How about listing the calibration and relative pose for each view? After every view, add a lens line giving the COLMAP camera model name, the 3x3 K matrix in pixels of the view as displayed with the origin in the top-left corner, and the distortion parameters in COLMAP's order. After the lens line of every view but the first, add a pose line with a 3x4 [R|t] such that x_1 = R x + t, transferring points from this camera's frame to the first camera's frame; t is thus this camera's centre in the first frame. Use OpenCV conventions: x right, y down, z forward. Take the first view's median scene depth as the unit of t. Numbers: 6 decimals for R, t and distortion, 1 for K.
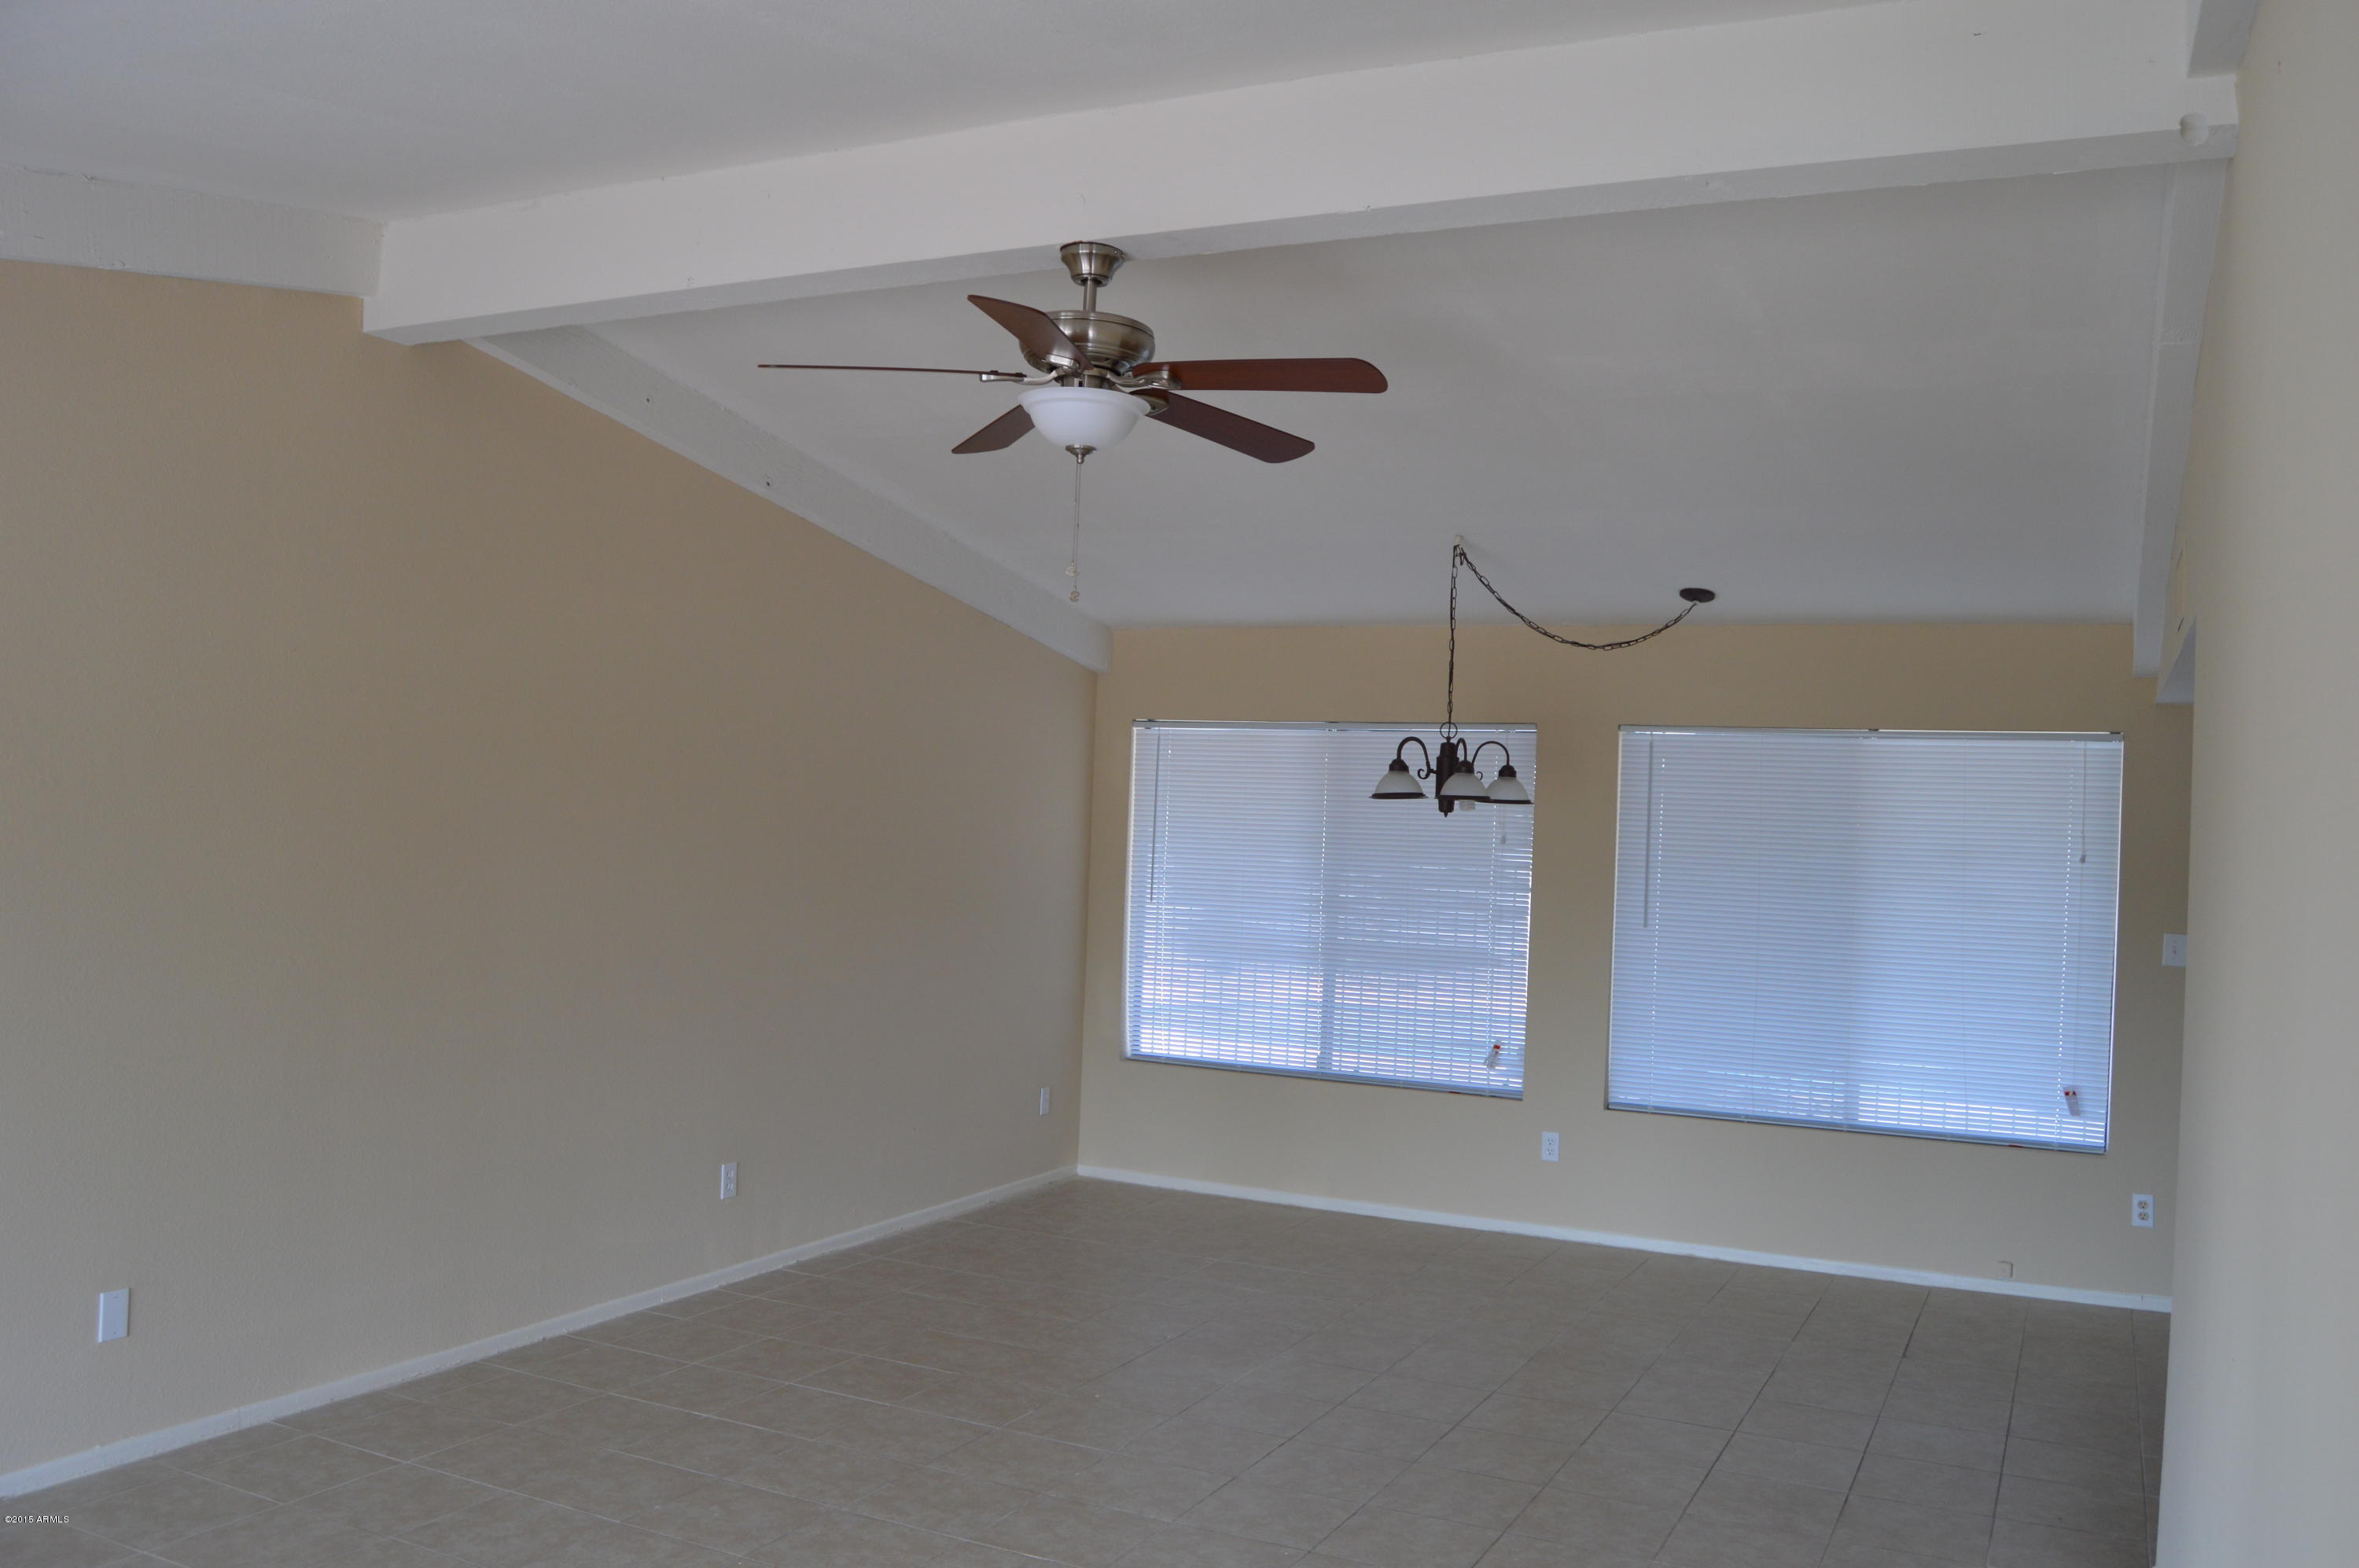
lens RADIAL K [[1853.1, 0, 1204.9], [0, 1853.1, 785.9], [0, 0, 1]] dist [-0.078359, 0.021982]
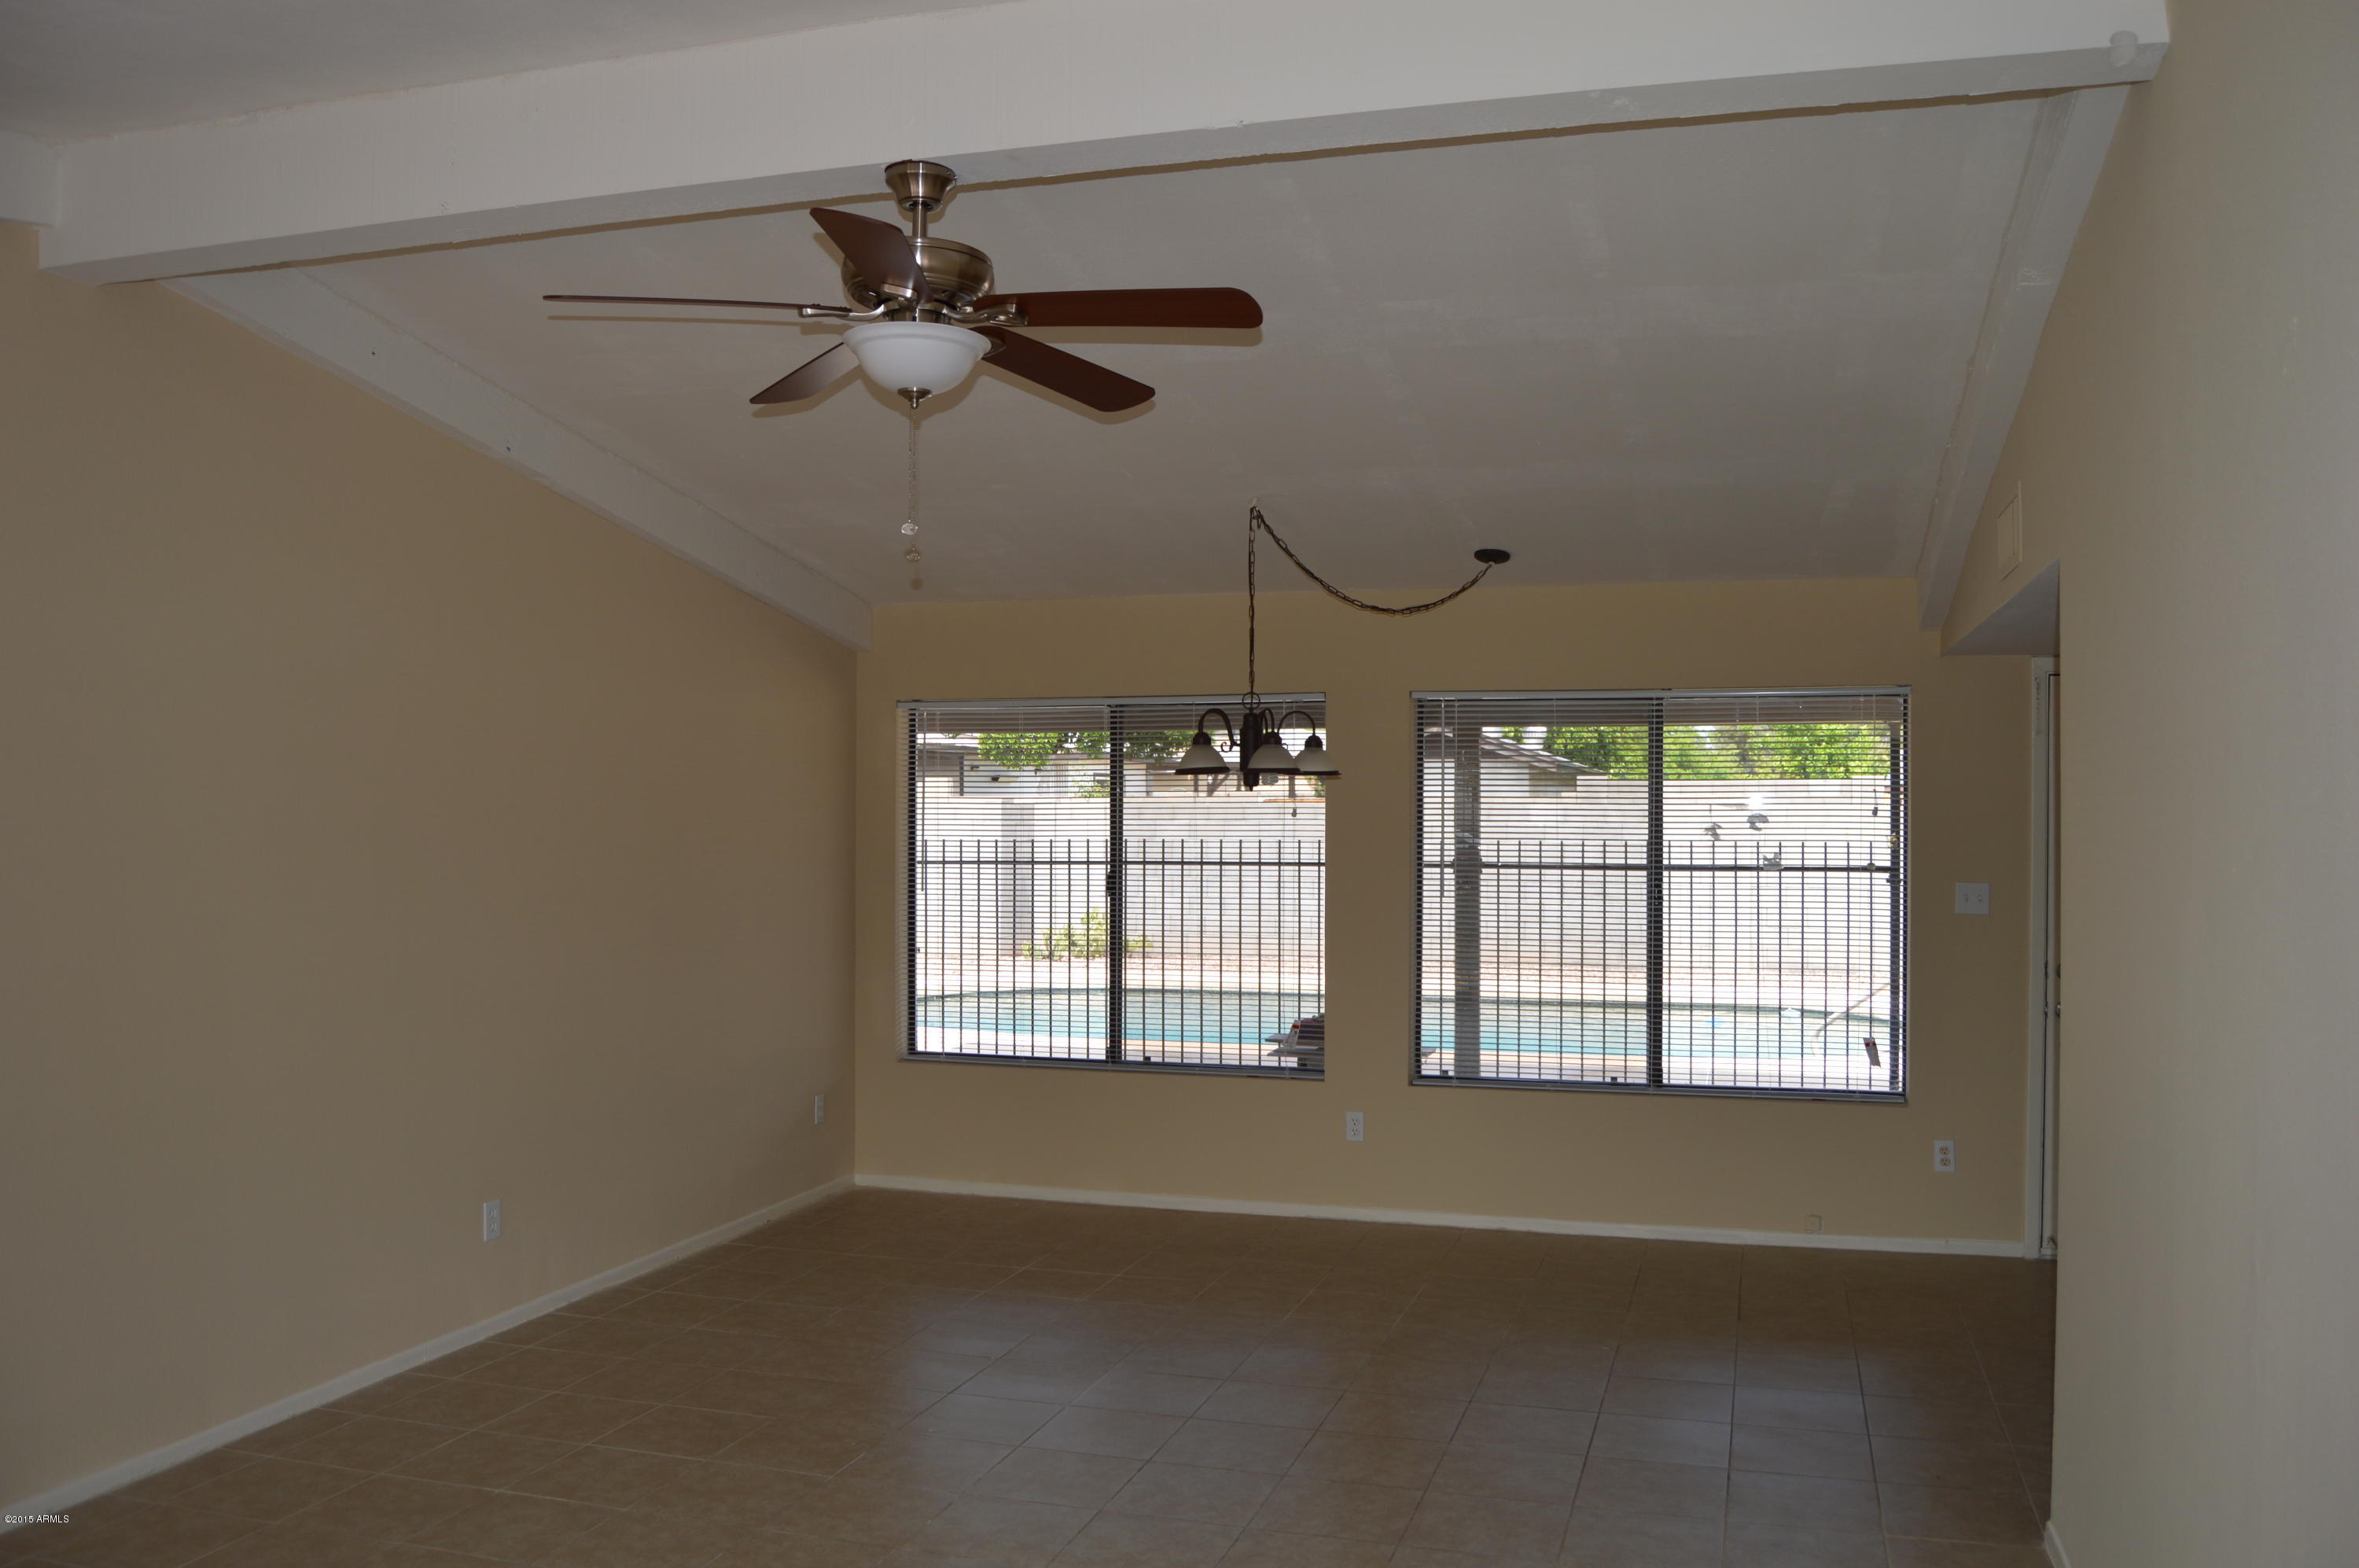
lens RADIAL K [[1853.1, 0, 1199.1], [0, 1853.1, 778.5], [0, 0, 1]] dist [-0.078359, 0.021982]
pose [[0.986996, -0.032687, 0.157385, -0.056960], [0.031784, 0.999461, 0.008250, 0.001665], [-0.157570, -0.003140, 0.987503, 0.068139]]
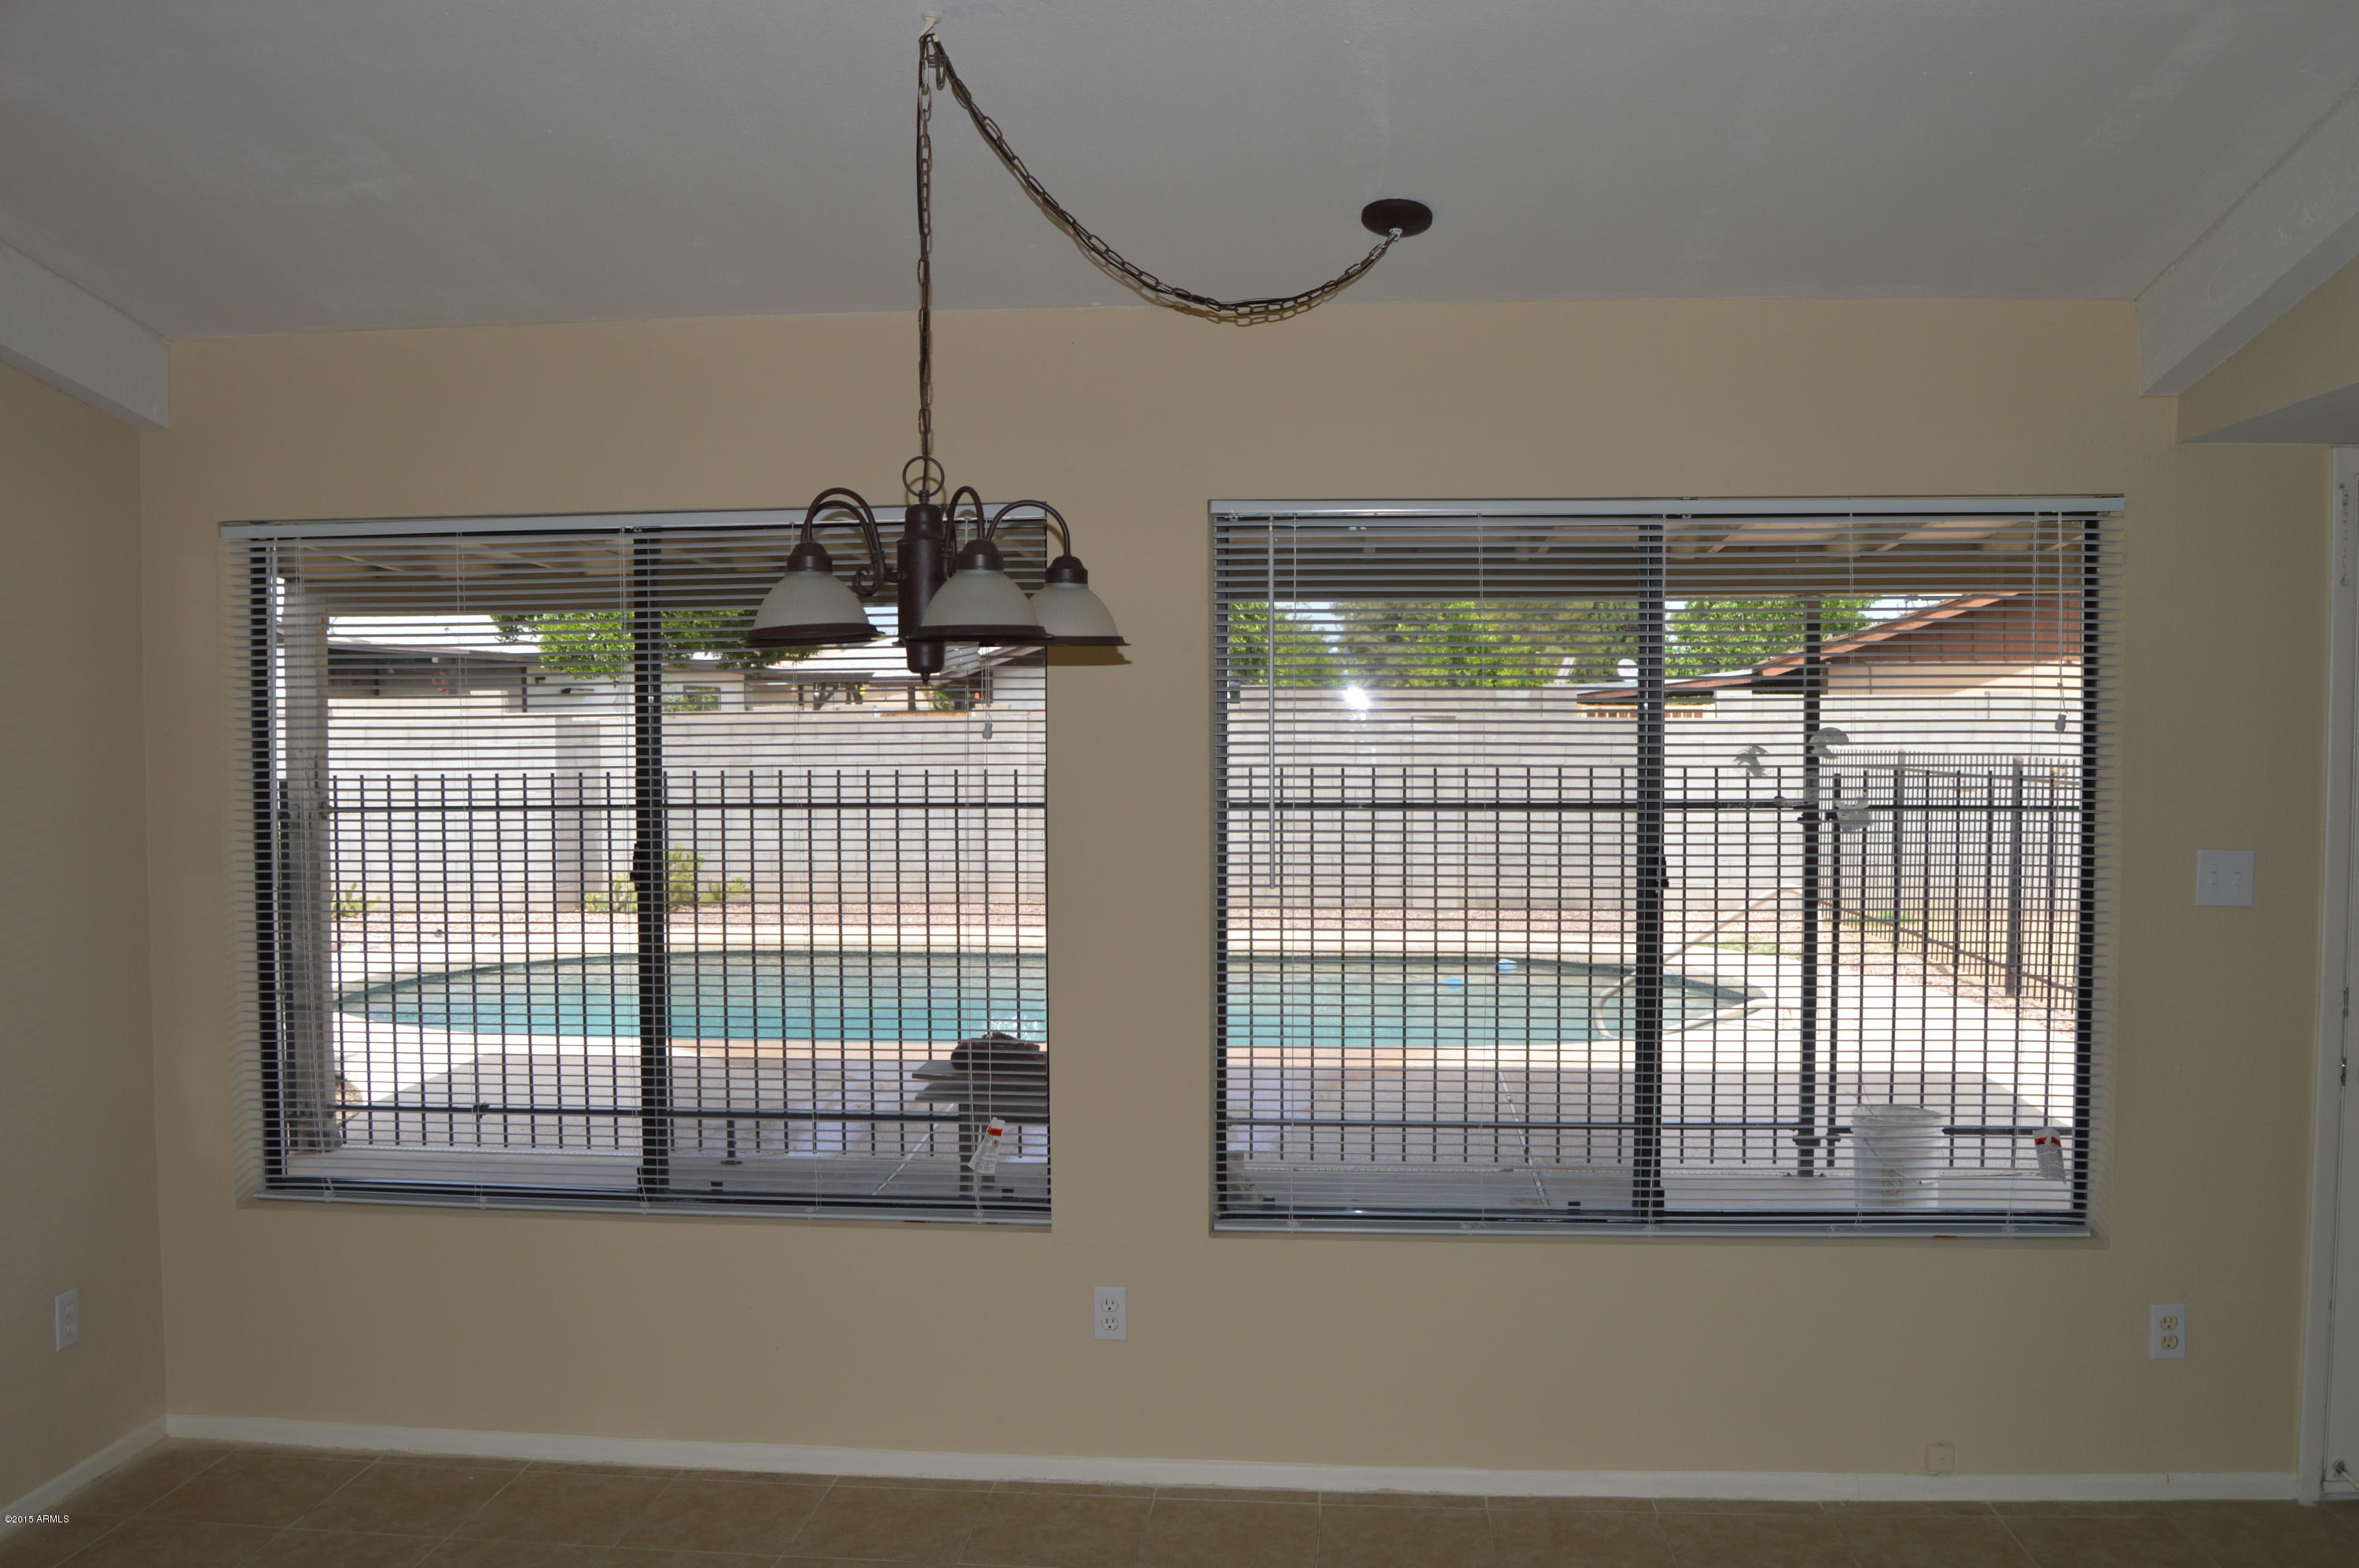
lens RADIAL K [[1853.1, 0, 1204.1], [0, 1853.1, 790.0], [0, 0, 1]] dist [-0.078359, 0.021982]
pose [[0.931633, -0.053423, 0.359453, 0.043536], [0.031304, 0.997256, 0.067082, 0.017740], [-0.362050, -0.051244, 0.930749, 0.699324]]
